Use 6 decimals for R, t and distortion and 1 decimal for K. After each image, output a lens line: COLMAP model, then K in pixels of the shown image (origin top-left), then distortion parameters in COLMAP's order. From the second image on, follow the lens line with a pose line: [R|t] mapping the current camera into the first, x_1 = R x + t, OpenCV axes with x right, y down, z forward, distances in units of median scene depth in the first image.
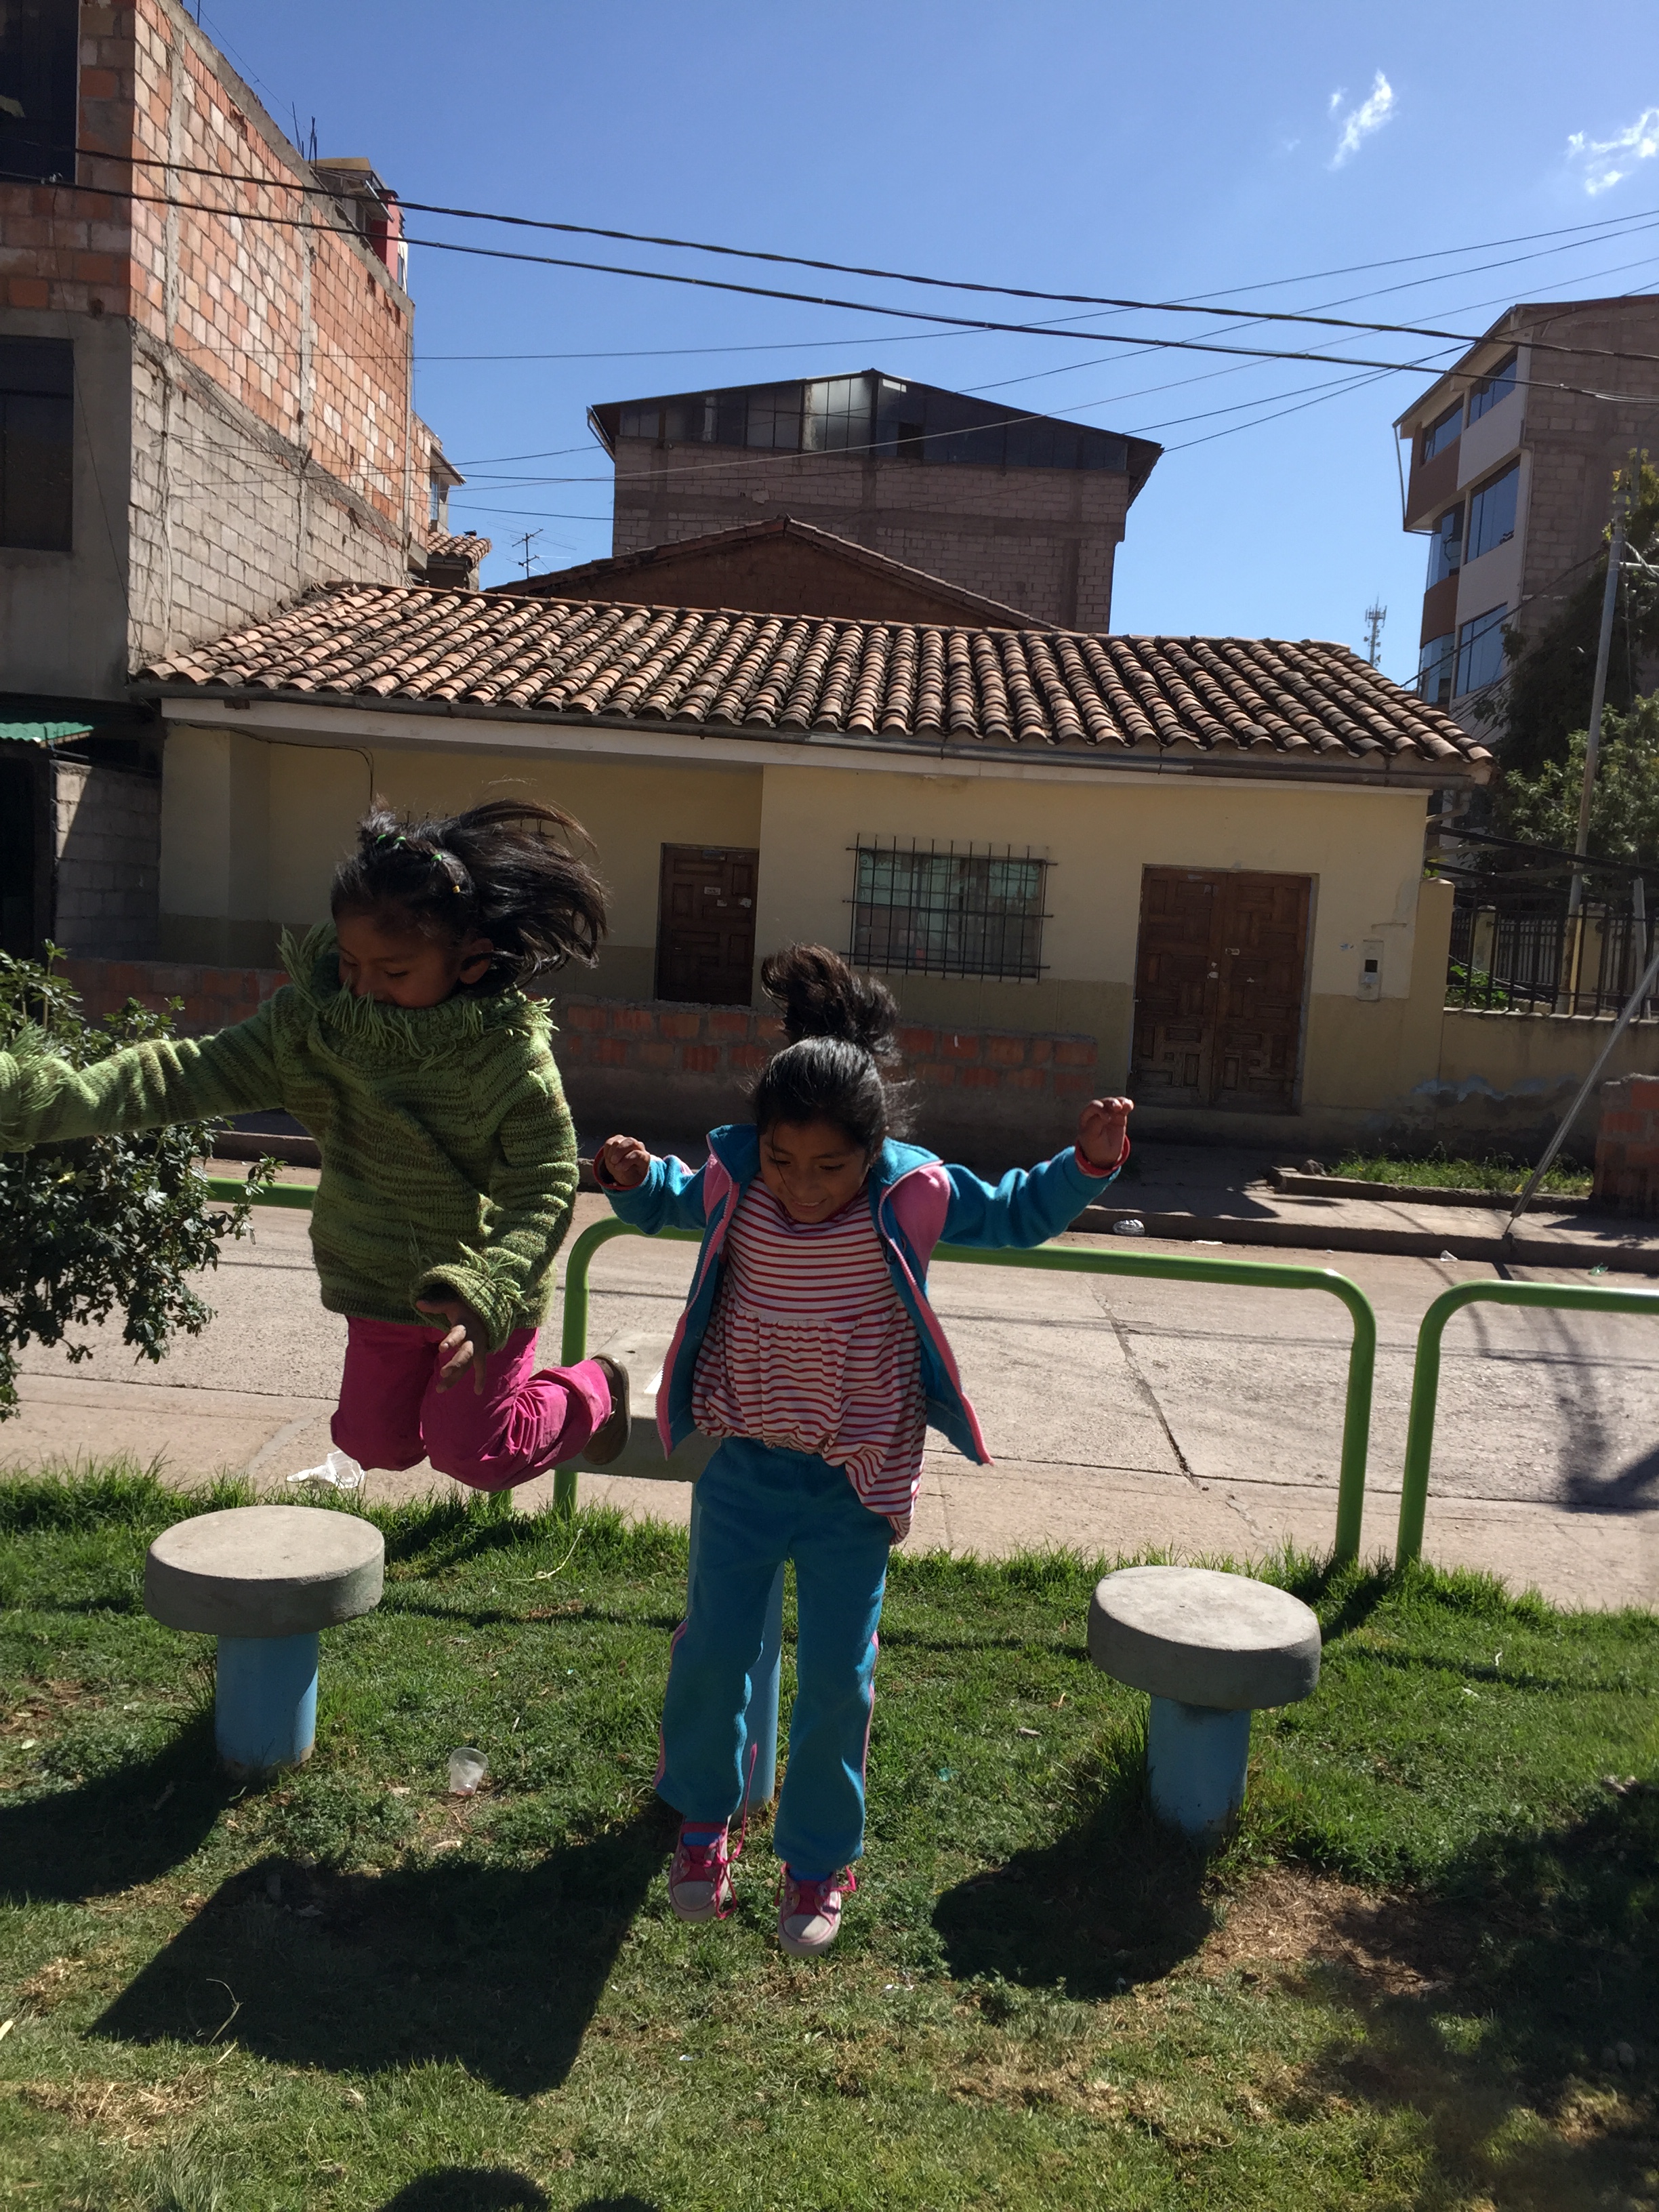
lens RADIAL K [[1897.9, 0, 825.0], [0, 1897.9, 1105.4], [0, 0, 1]] dist [0.082170, -0.122224]
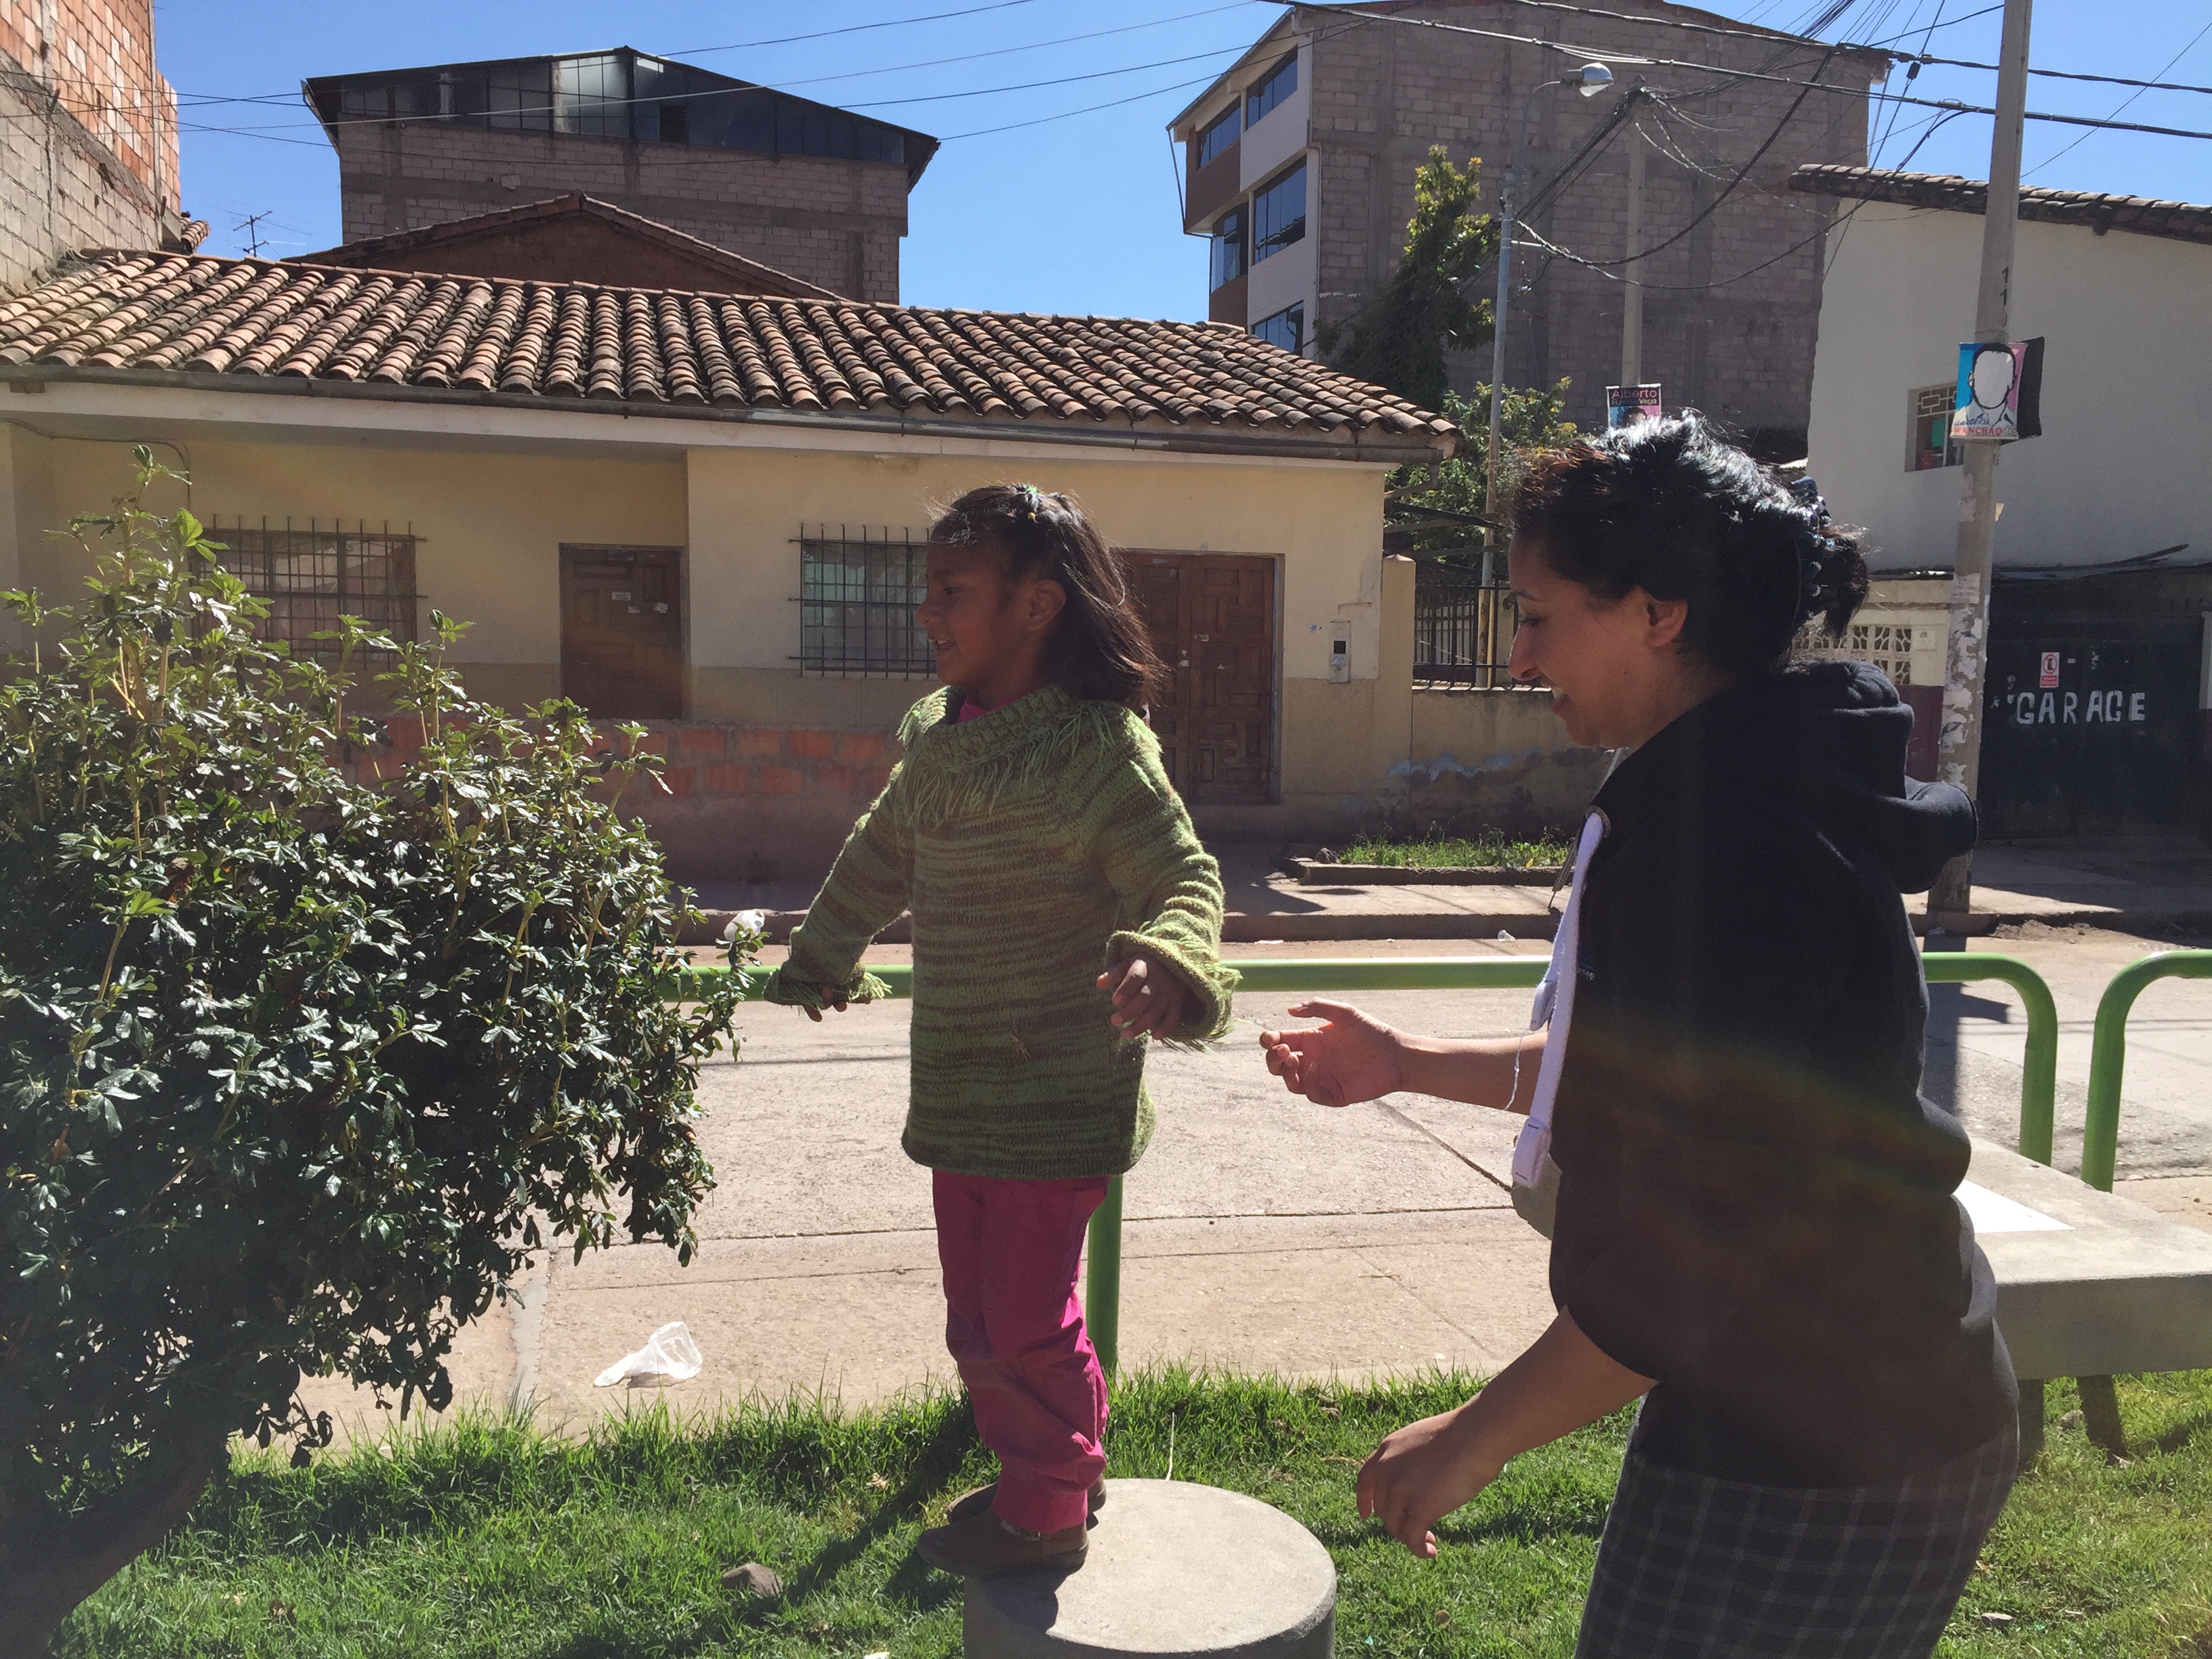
lens RADIAL K [[1897.9, 0, 1083.3], [0, 1897.9, 843.0], [0, 0, 1]] dist [0.082170, -0.122224]
pose [[0.962575, -0.074518, 0.260570, -0.085514], [0.071165, 0.997215, 0.022291, -0.002304], [-0.261505, -0.002914, 0.965198, 0.080139]]
